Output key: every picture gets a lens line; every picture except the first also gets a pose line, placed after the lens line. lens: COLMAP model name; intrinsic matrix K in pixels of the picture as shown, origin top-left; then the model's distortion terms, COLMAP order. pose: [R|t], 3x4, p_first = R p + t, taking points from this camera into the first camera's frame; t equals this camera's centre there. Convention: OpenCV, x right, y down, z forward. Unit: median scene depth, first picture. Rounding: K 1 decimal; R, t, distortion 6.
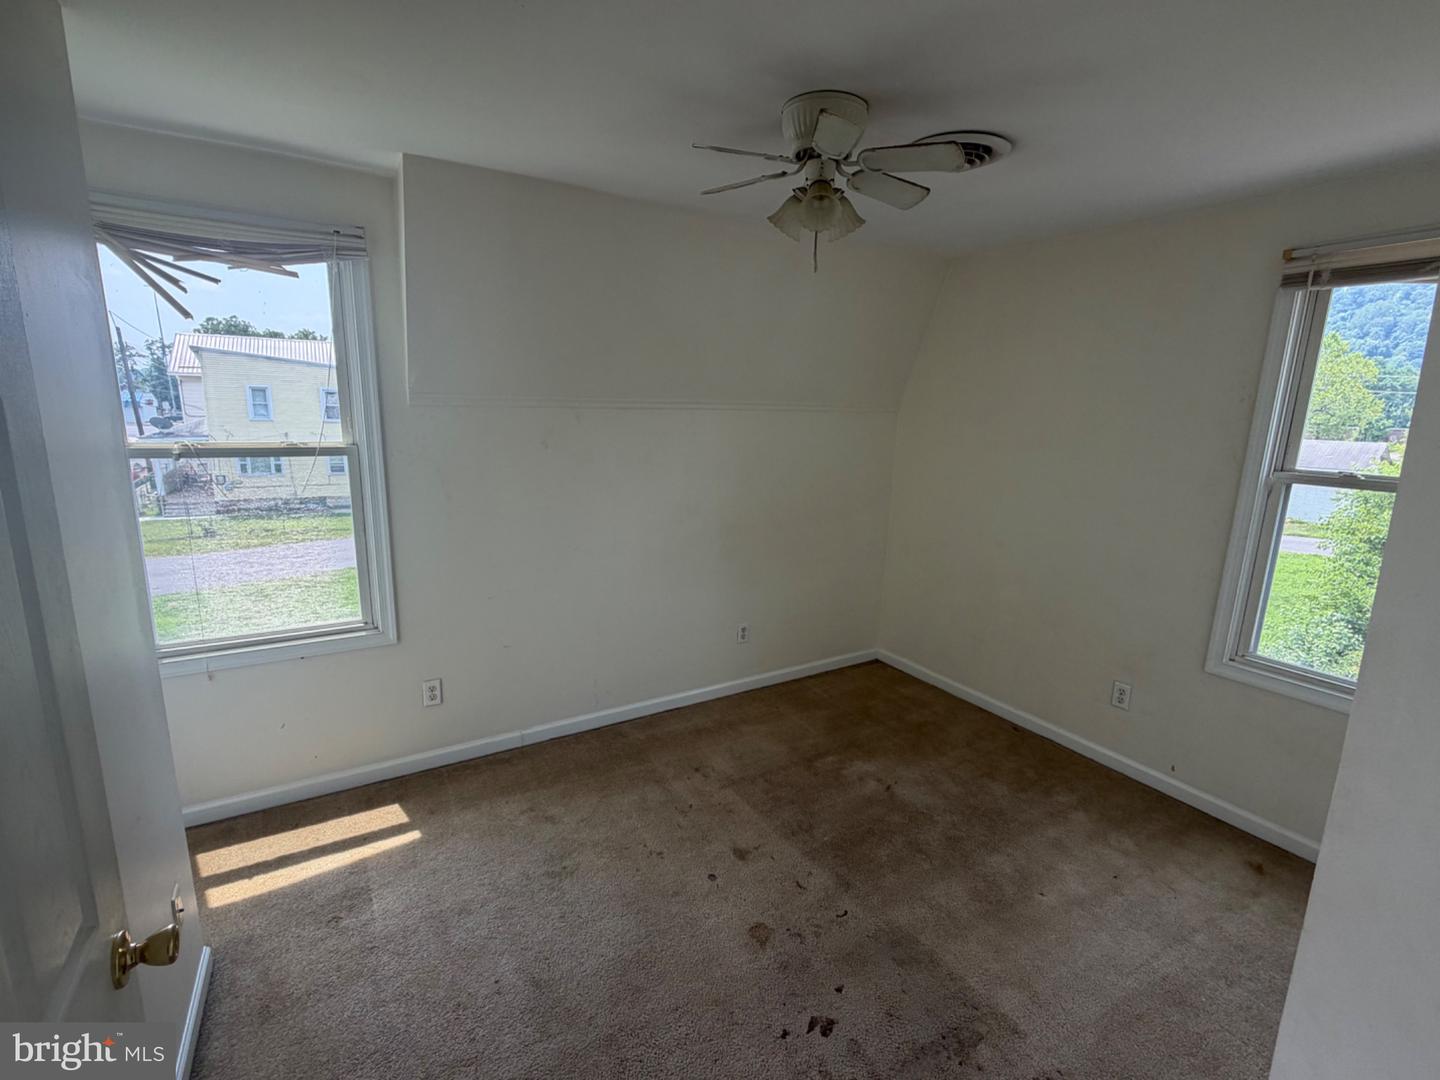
lens RADIAL K [[630.9, 0, 720.0], [0, 630.9, 540.0], [0, 0, 1]] dist [0.077508, 0.000041]
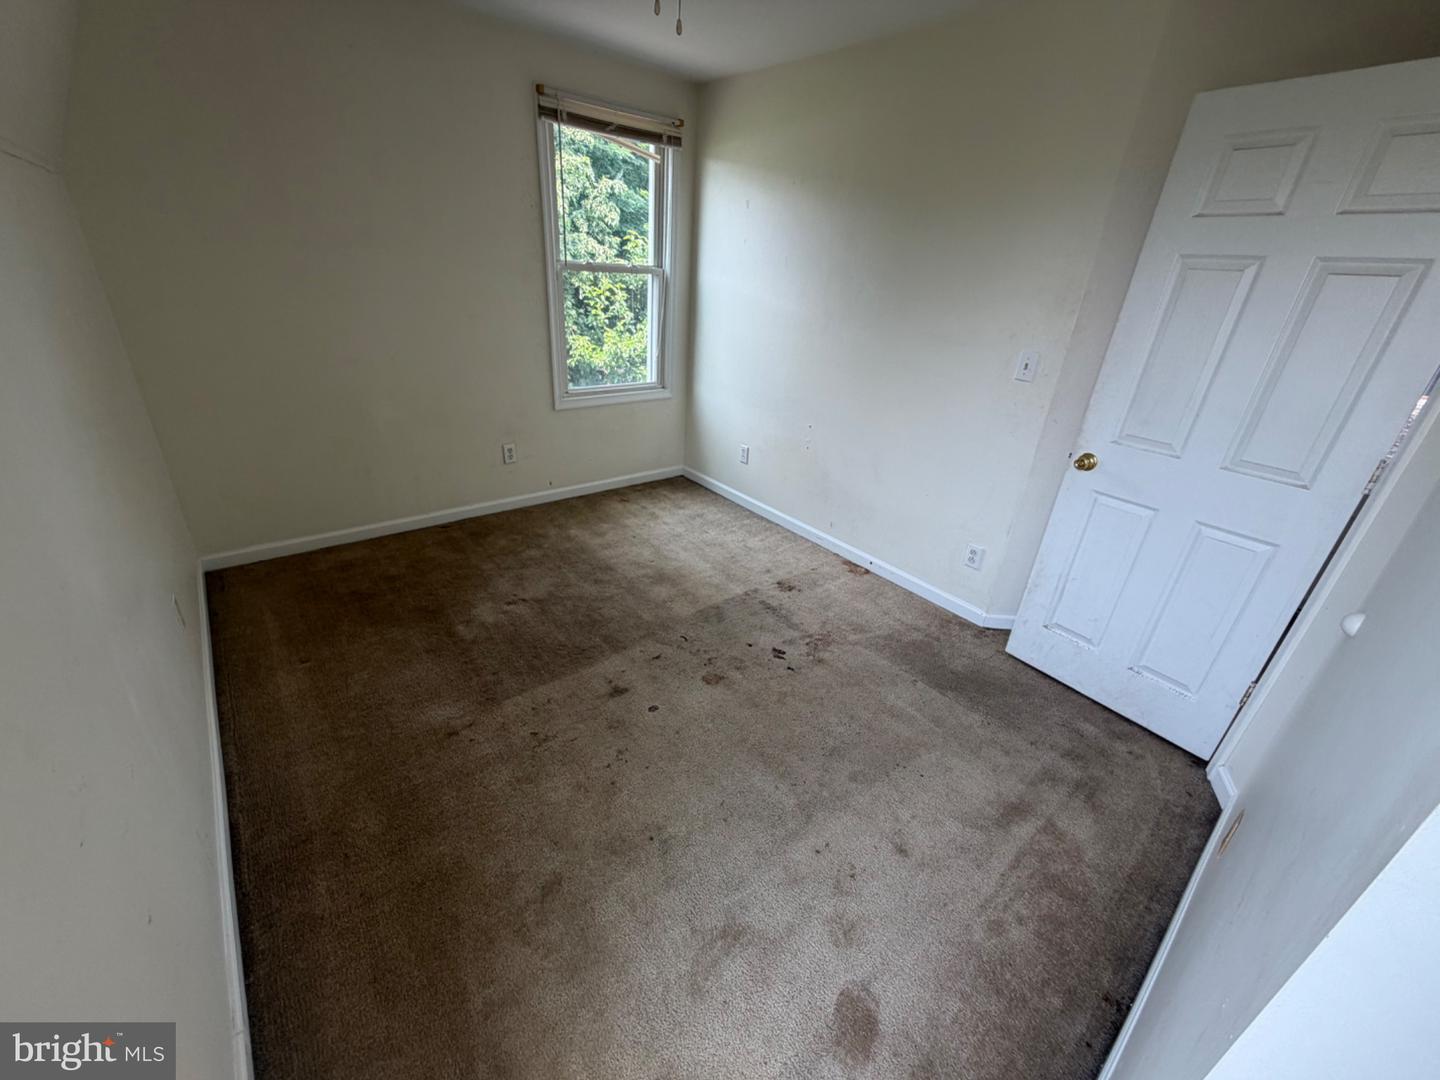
lens RADIAL K [[557.8, 0, 720.0], [0, 557.8, 540.0], [0, 0, 1]] dist [0.000832, -0.000058]
pose [[-0.120597, -0.455960, 0.881792, -0.594646], [0.137355, 0.872066, 0.469716, -0.092474], [-0.983153, 0.177765, -0.042540, 0.782691]]
